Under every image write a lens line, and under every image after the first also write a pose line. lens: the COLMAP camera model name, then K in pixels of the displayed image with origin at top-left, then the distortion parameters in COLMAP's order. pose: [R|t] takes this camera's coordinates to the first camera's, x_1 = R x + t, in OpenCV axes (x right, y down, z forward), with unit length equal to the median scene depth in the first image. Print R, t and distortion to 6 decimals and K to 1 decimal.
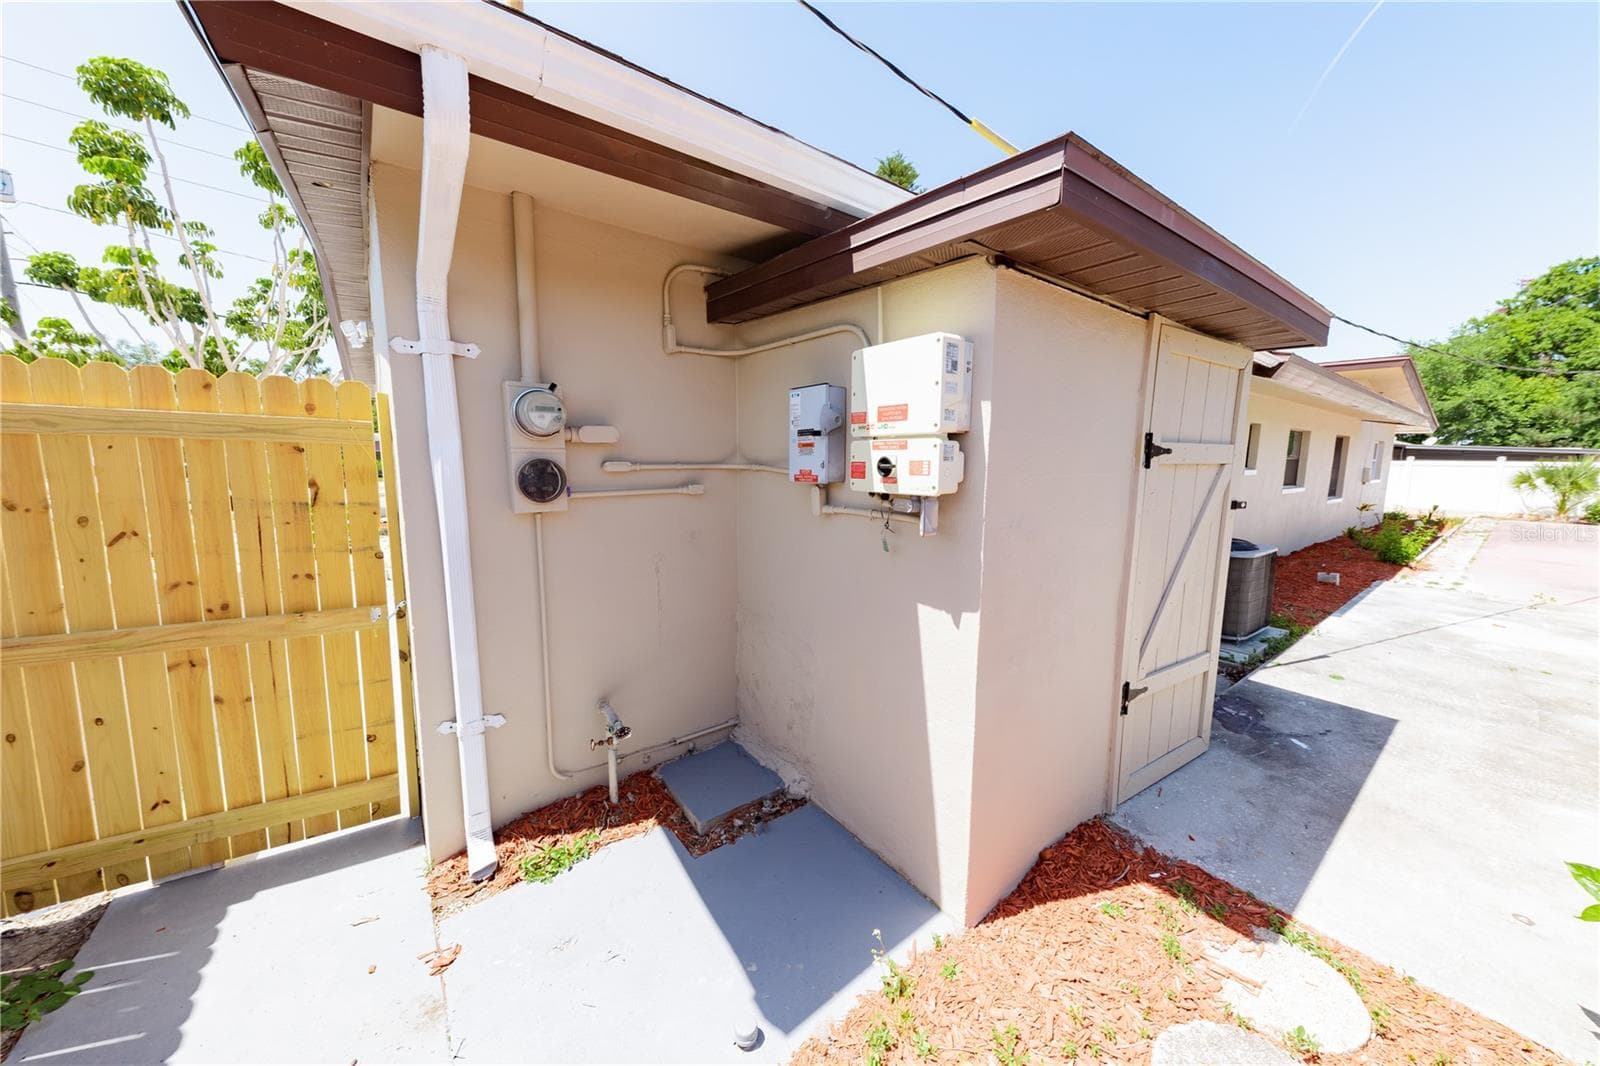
lens RADIAL K [[547.6, 0, 791.0], [0, 547.6, 527.8], [0, 0, 1]] dist [0.014666, -0.004233]
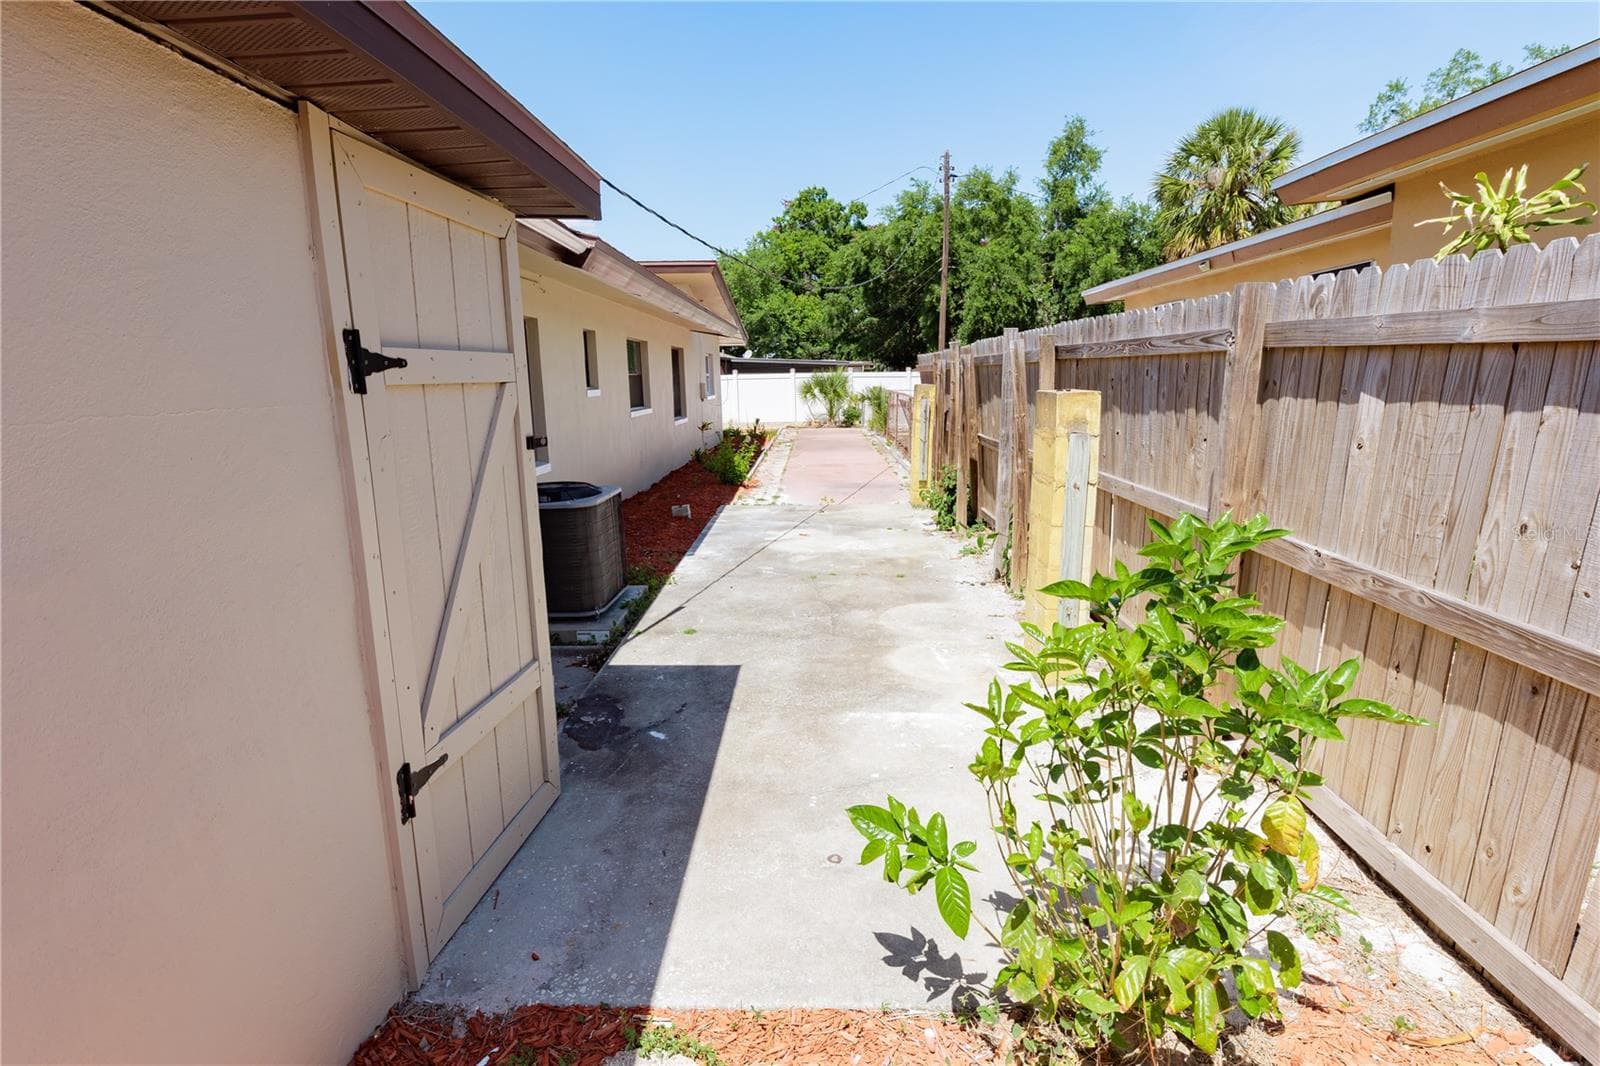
lens RADIAL K [[823.1, 0, 804.8], [0, 823.1, 535.5], [0, 0, 1]] dist [0.006415, -0.002254]
pose [[0.609169, -0.173317, 0.773870, 0.248228], [0.127279, 0.984543, 0.120309, -0.009271], [-0.782760, 0.025209, 0.621813, 0.127182]]
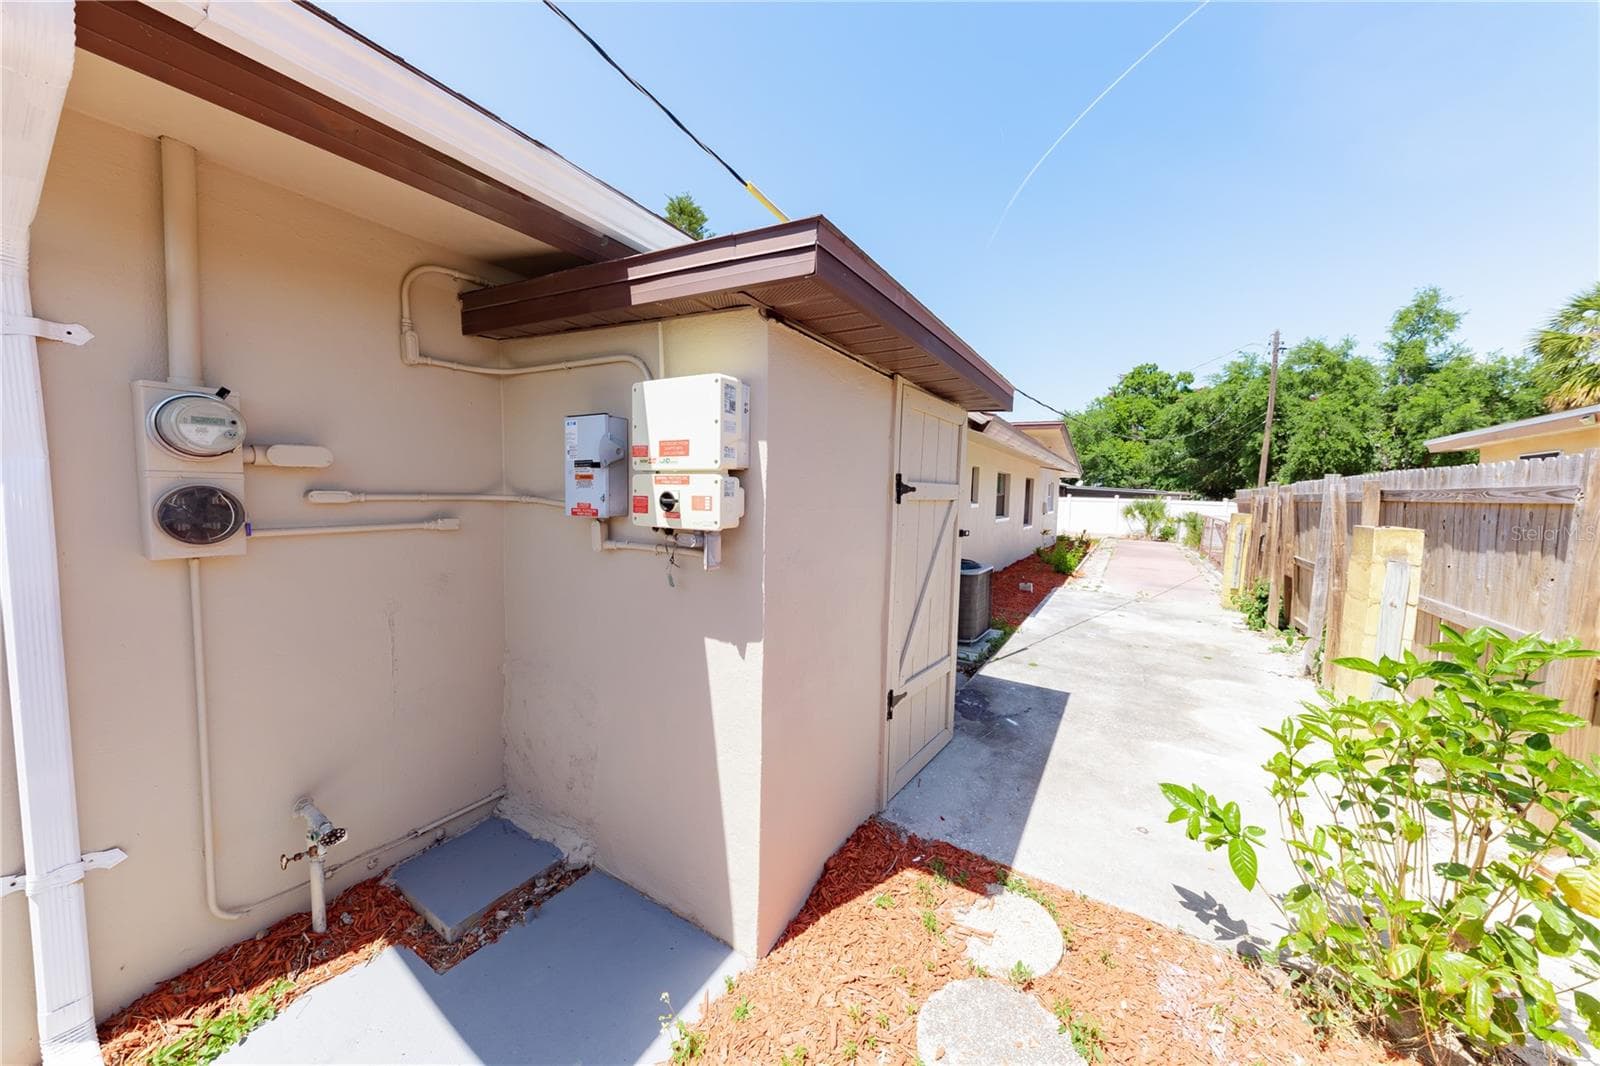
lens RADIAL K [[547.6, 0, 802.9], [0, 547.6, 526.4], [0, 0, 1]] dist [0.014666, -0.004233]
pose [[0.926569, -0.008924, 0.376018, 0.017963], [0.030164, 0.998261, -0.050637, -0.006464], [-0.374913, 0.058261, 0.925228, -0.003155]]
